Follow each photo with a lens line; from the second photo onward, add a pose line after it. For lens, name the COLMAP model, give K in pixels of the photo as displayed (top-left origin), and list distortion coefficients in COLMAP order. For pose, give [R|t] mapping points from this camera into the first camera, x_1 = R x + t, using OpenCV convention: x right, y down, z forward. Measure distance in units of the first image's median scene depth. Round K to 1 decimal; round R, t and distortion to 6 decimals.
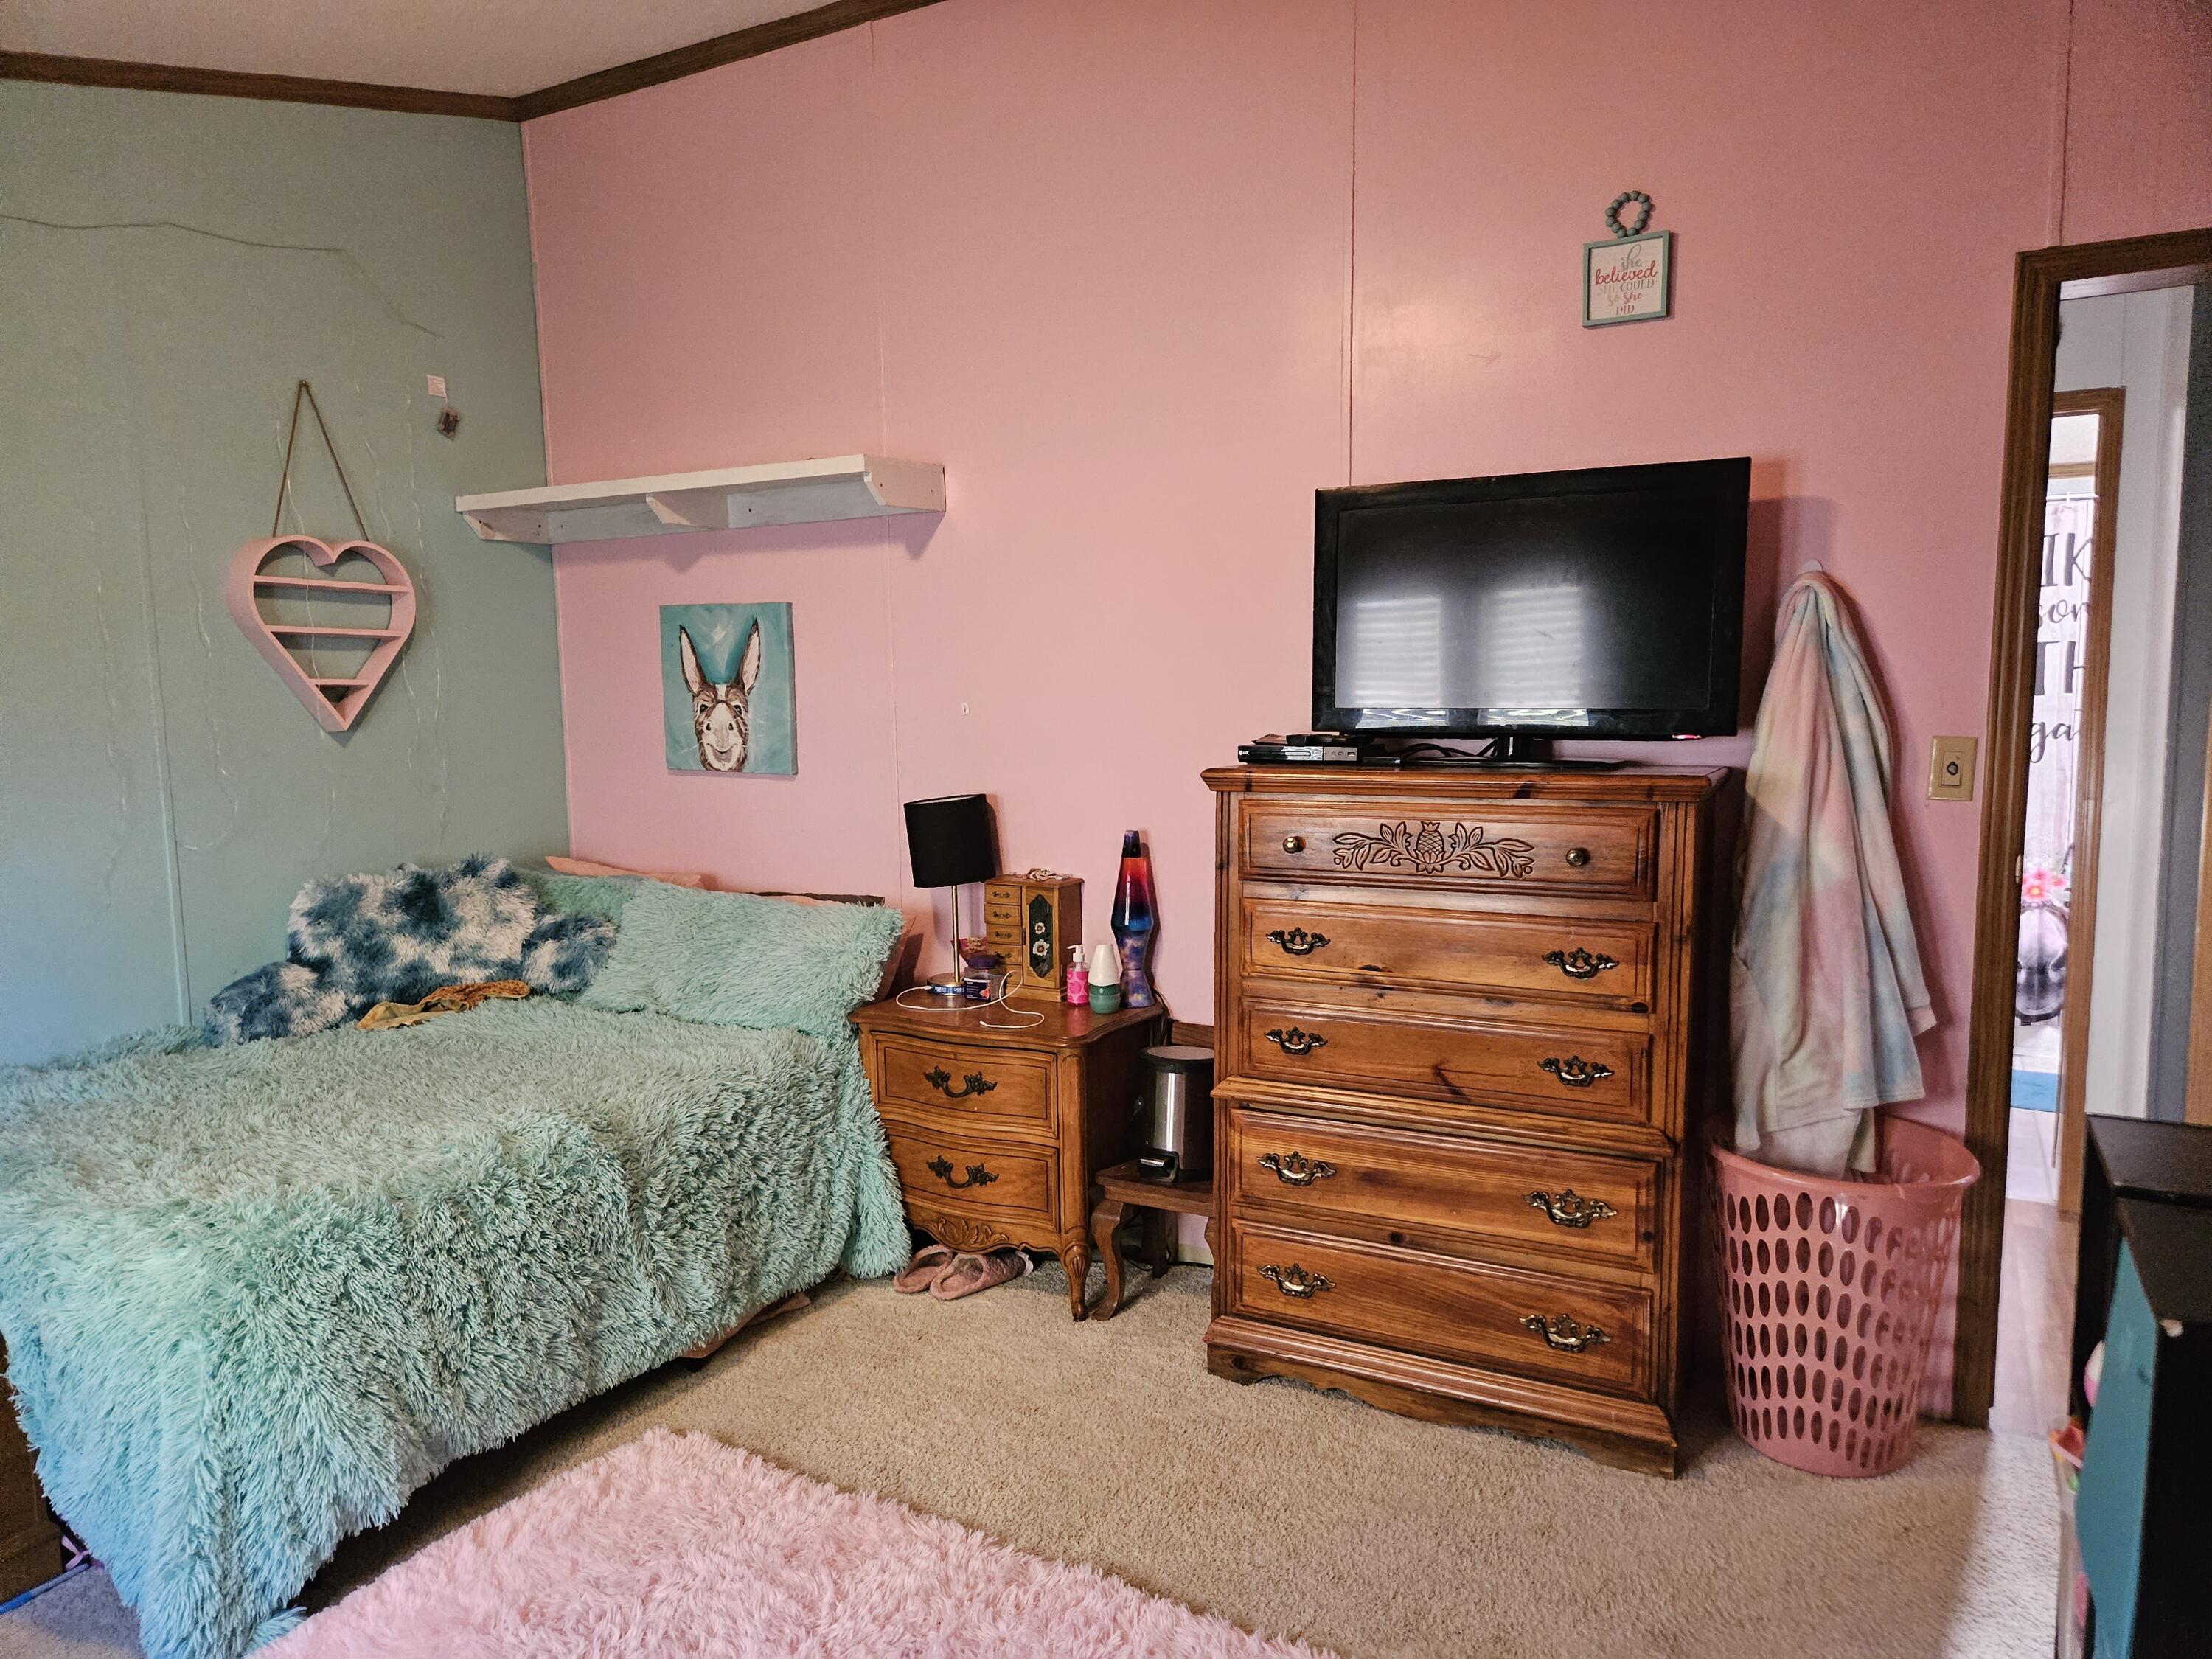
lens RADIAL K [[1484.2, 0, 1106.0], [0, 1484.2, 829.5], [0, 0, 1]] dist [0.082816, -0.076839]
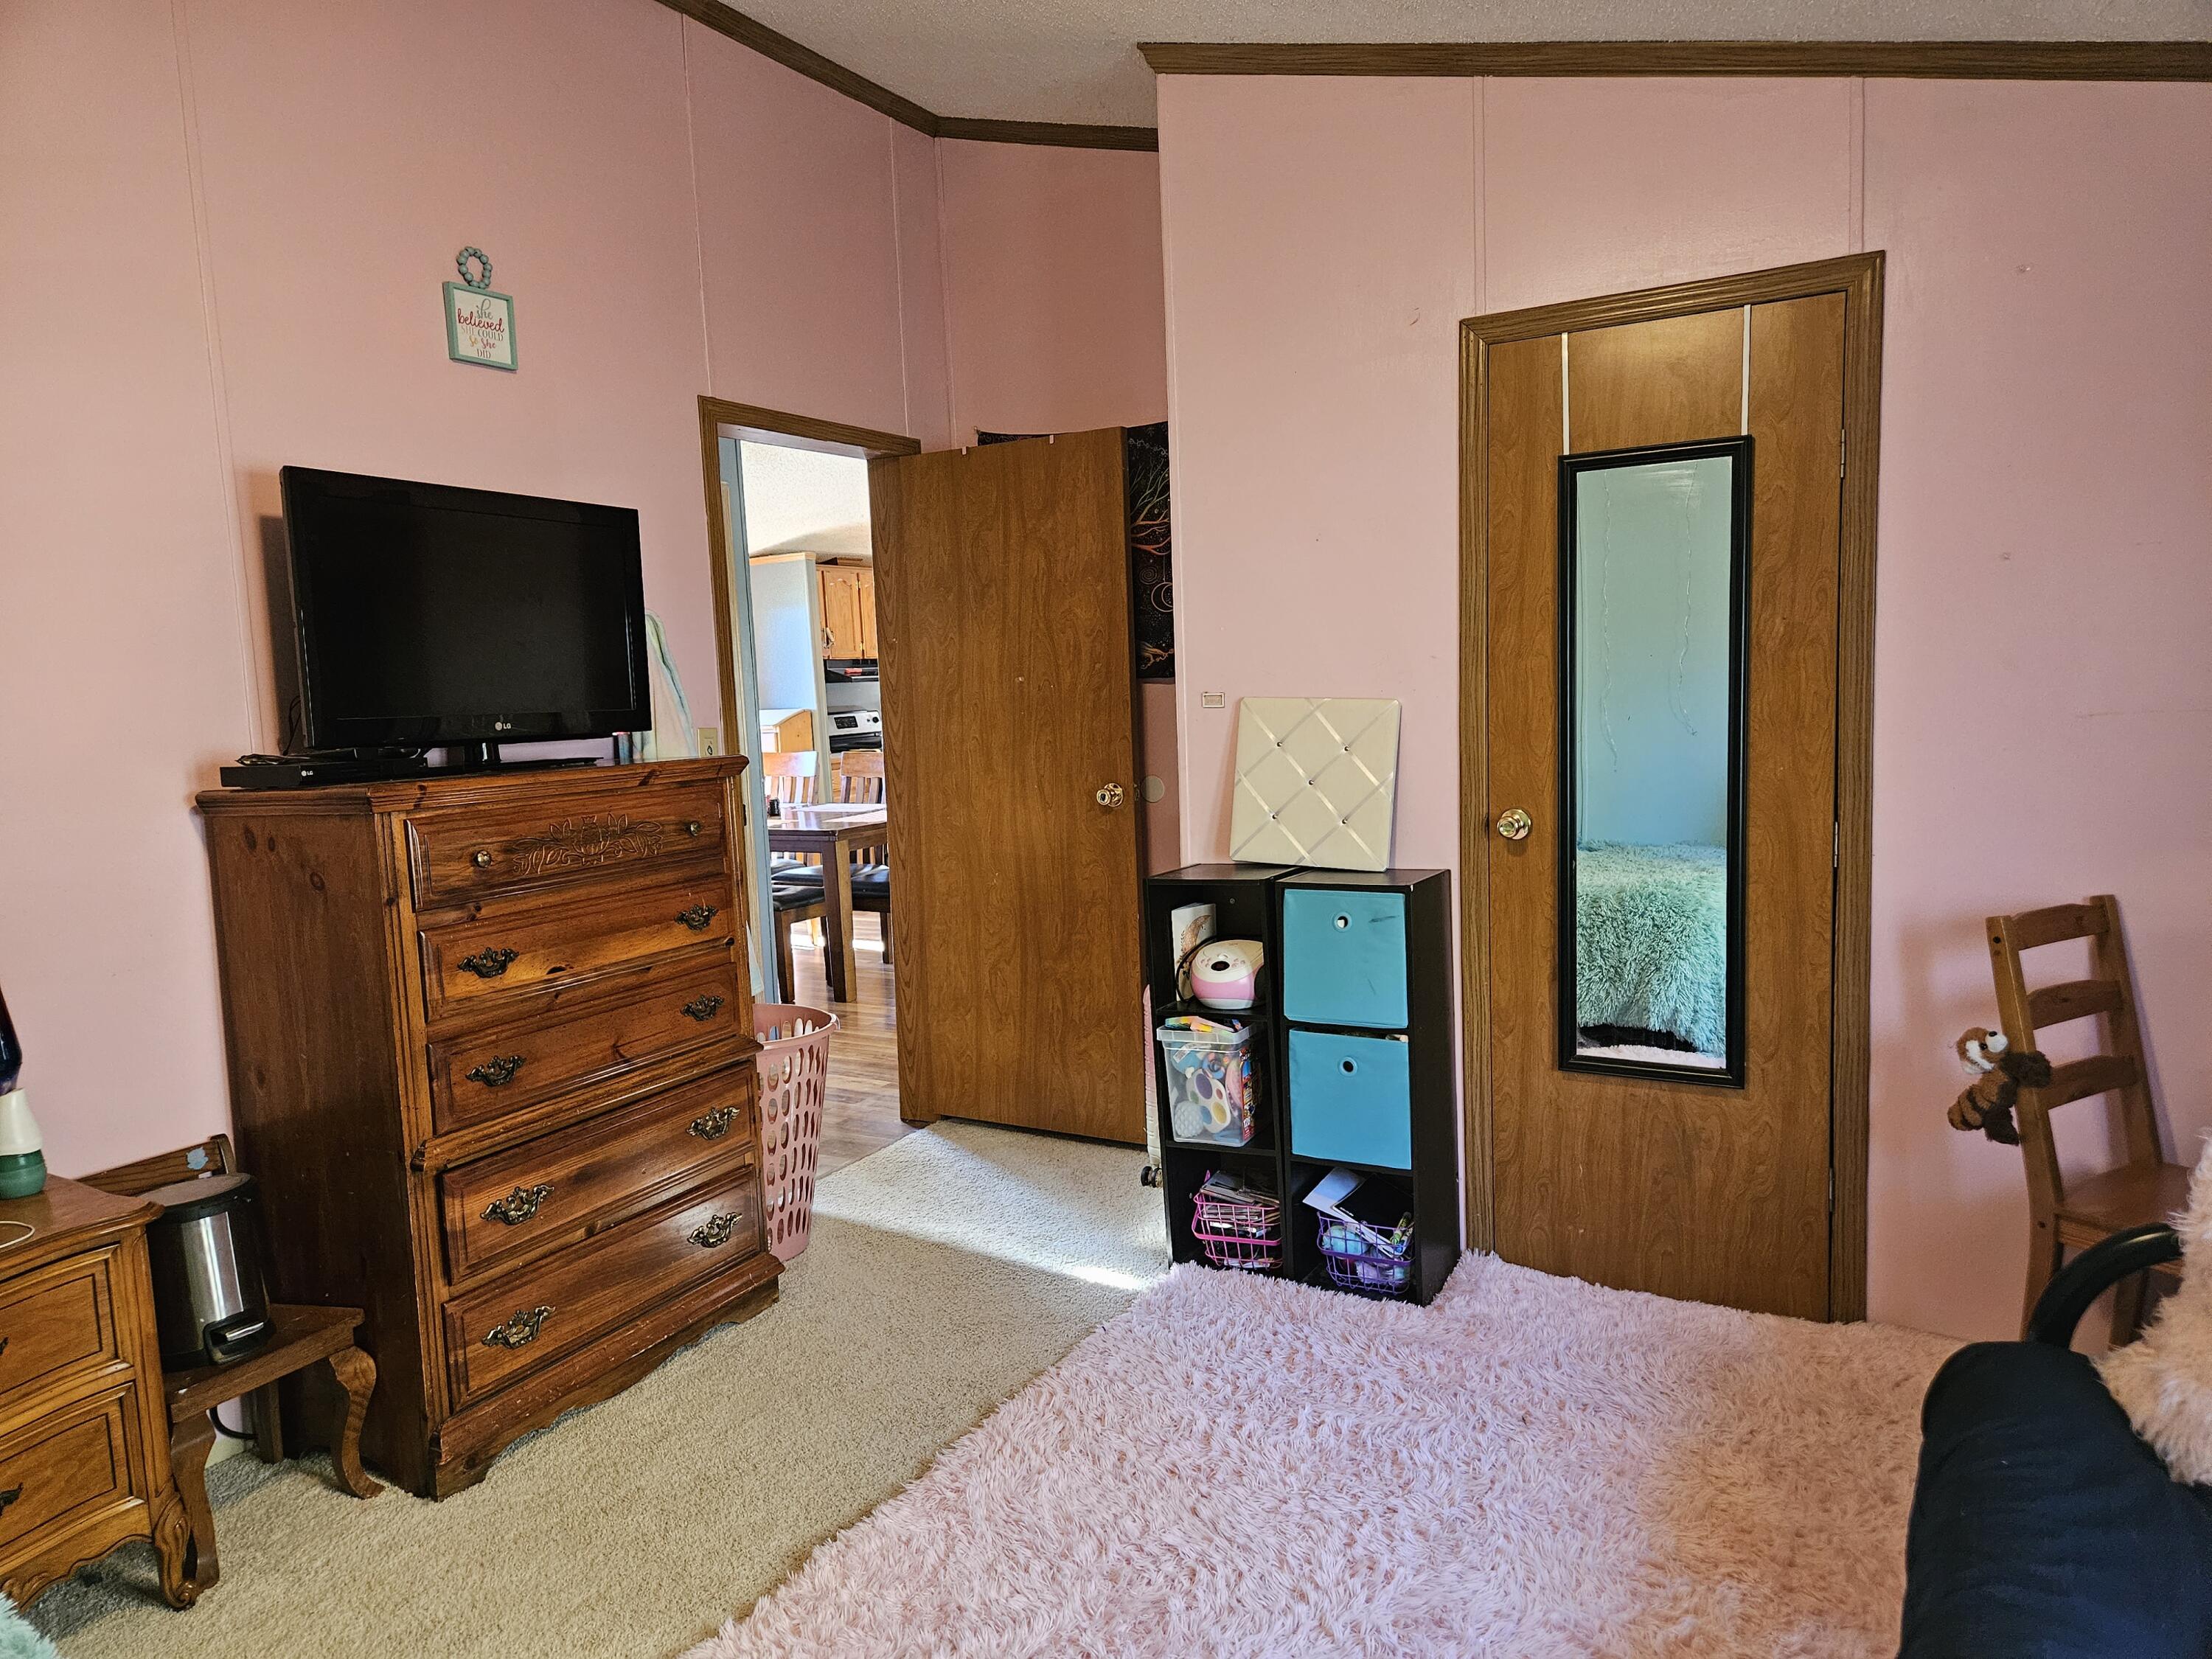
lens RADIAL K [[1484.2, 0, 1106.0], [0, 1484.2, 829.5], [0, 0, 1]] dist [0.082816, -0.076839]
pose [[0.006146, -0.084700, 0.996388, -0.782305], [0.144451, 0.986031, 0.082928, -0.028435], [-0.989493, 0.143420, 0.018295, 0.582089]]
